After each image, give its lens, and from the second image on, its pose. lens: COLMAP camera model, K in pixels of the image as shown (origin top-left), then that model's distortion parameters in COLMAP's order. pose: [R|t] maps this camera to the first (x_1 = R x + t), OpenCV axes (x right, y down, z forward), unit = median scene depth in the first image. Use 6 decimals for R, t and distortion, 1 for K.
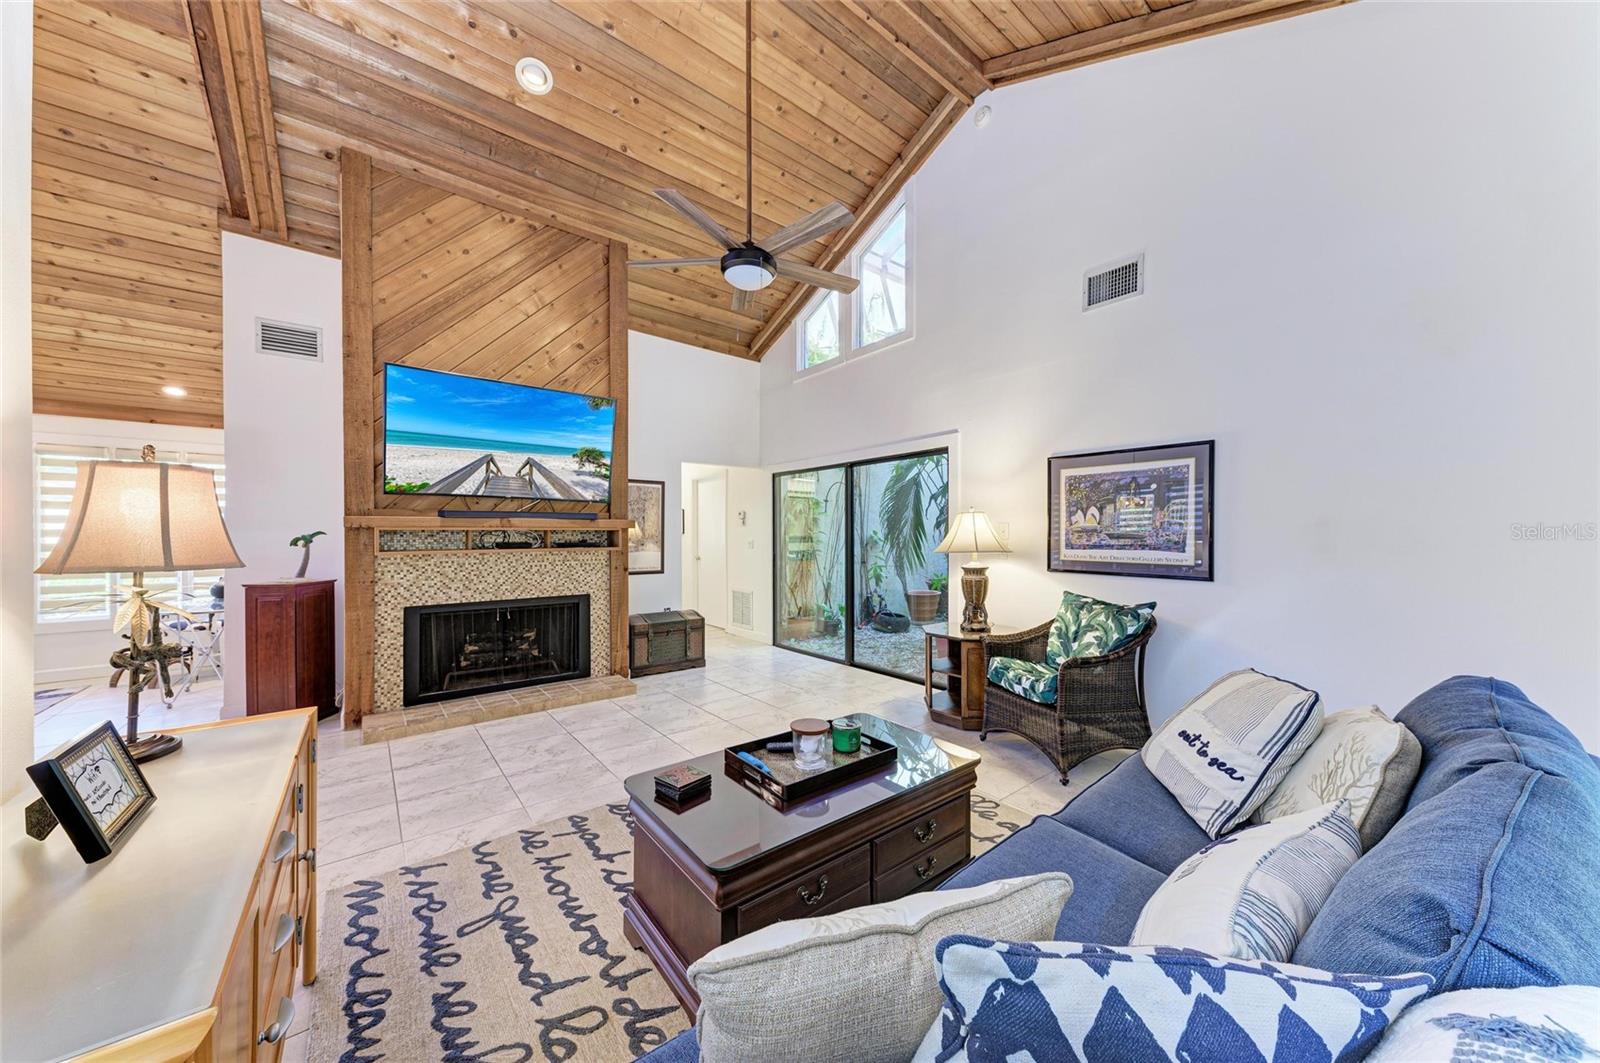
lens RADIAL K [[540.5, 0, 805.9], [0, 540.5, 531.1], [0, 0, 1]] dist [0.000540, -0.000315]
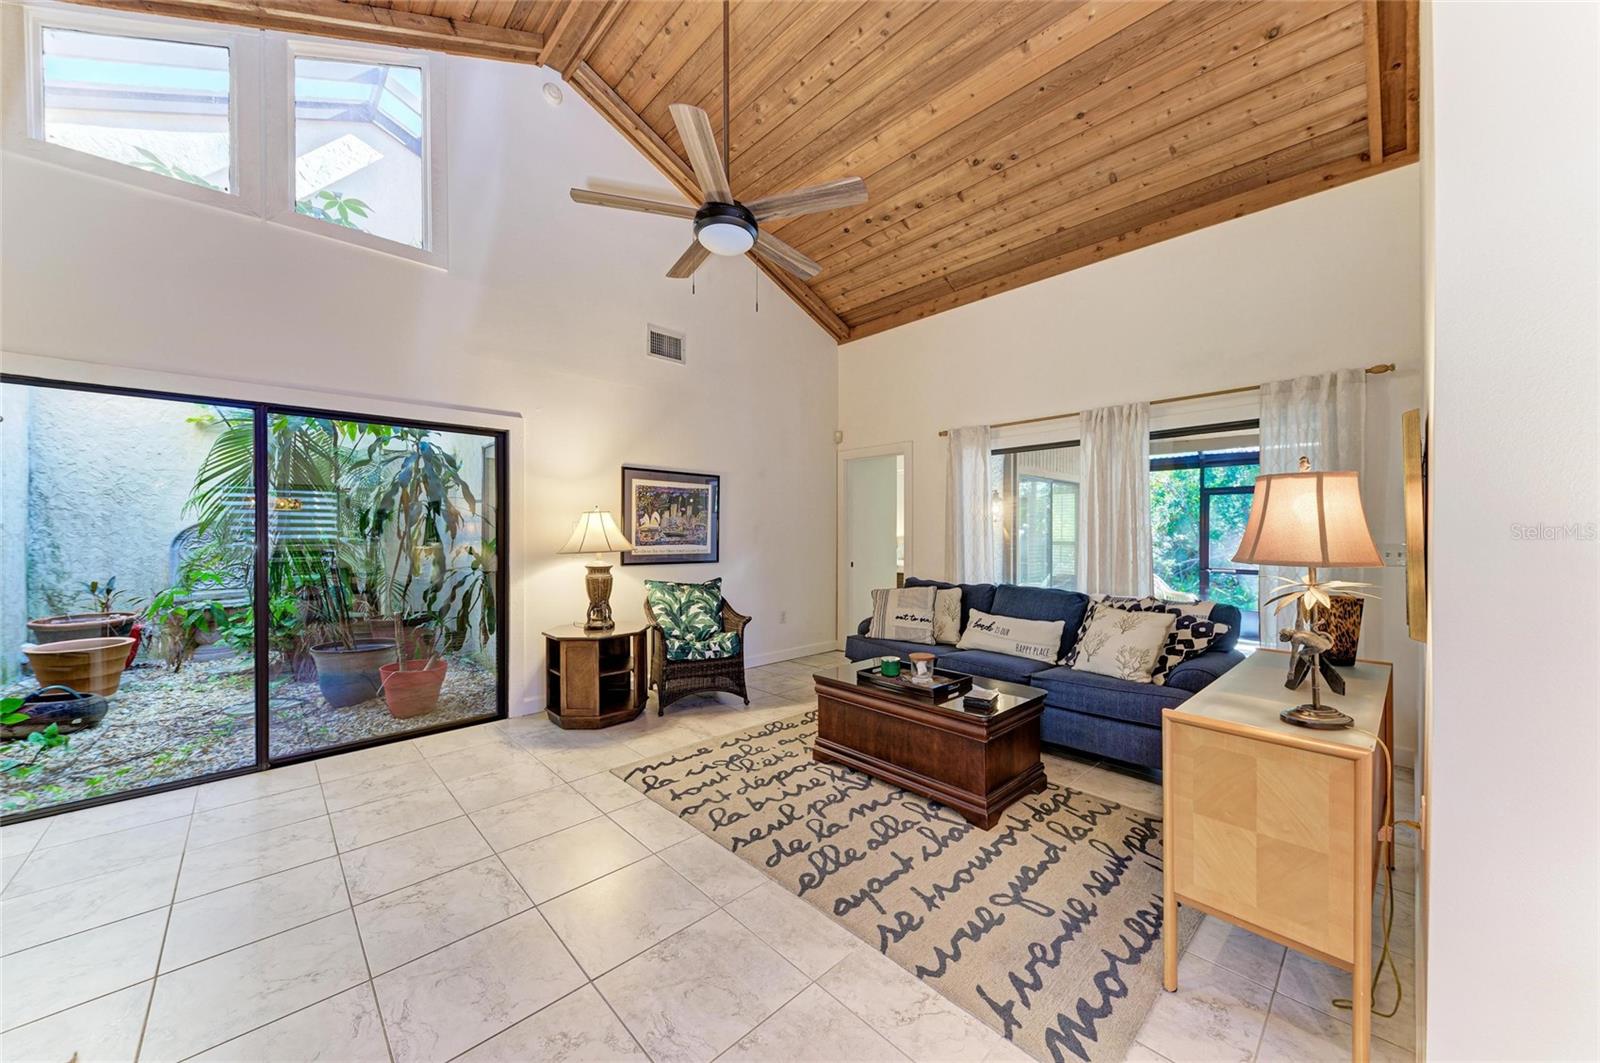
lens RADIAL K [[566.1, 0, 793.2], [0, 566.1, 532.7], [0, 0, 1]] dist [0.001765, 0.000039]
pose [[-0.061438, 0.001623, 0.998110, -0.846133], [-0.005840, 0.999981, -0.001986, 0.005013], [-0.998094, -0.005951, -0.061427, 0.778331]]
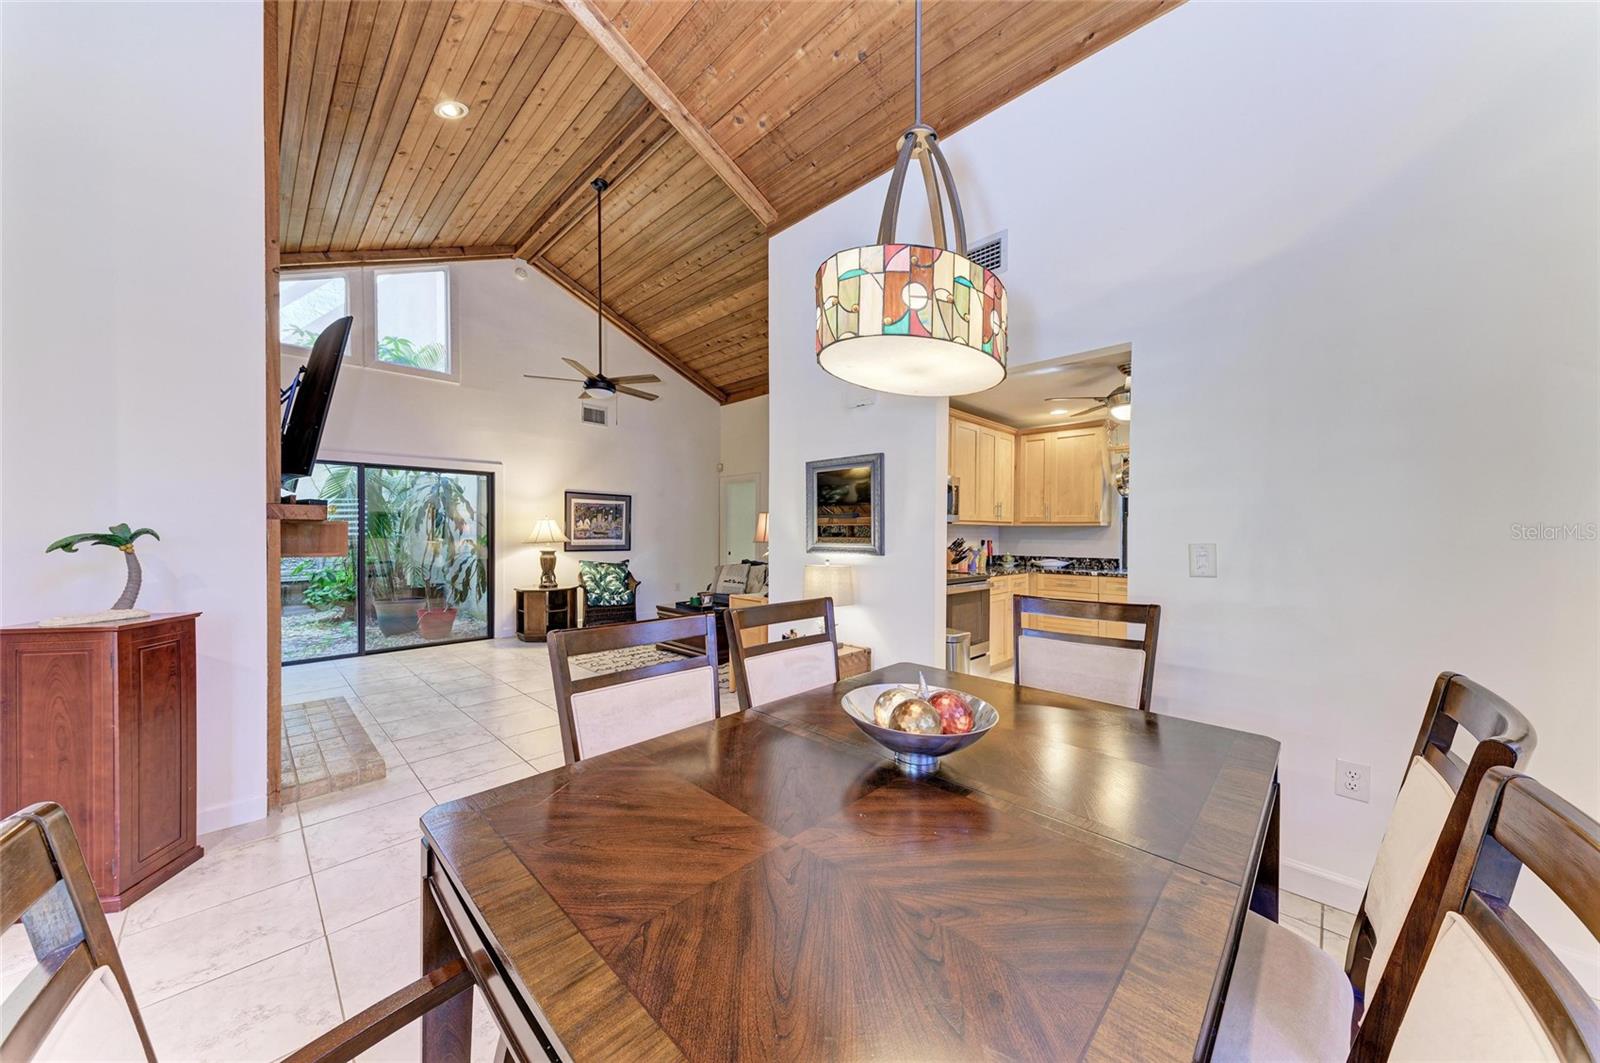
lens RADIAL K [[547.8, 0, 798.5], [0, 547.8, 534.1], [0, 0, 1]] dist [0.001030, -0.000052]
pose [[-0.101860, -0.001681, 0.994797, -1.682196], [-0.008682, 0.999962, 0.000801, 0.005300], [-0.994761, -0.008556, -0.101870, 0.419624]]
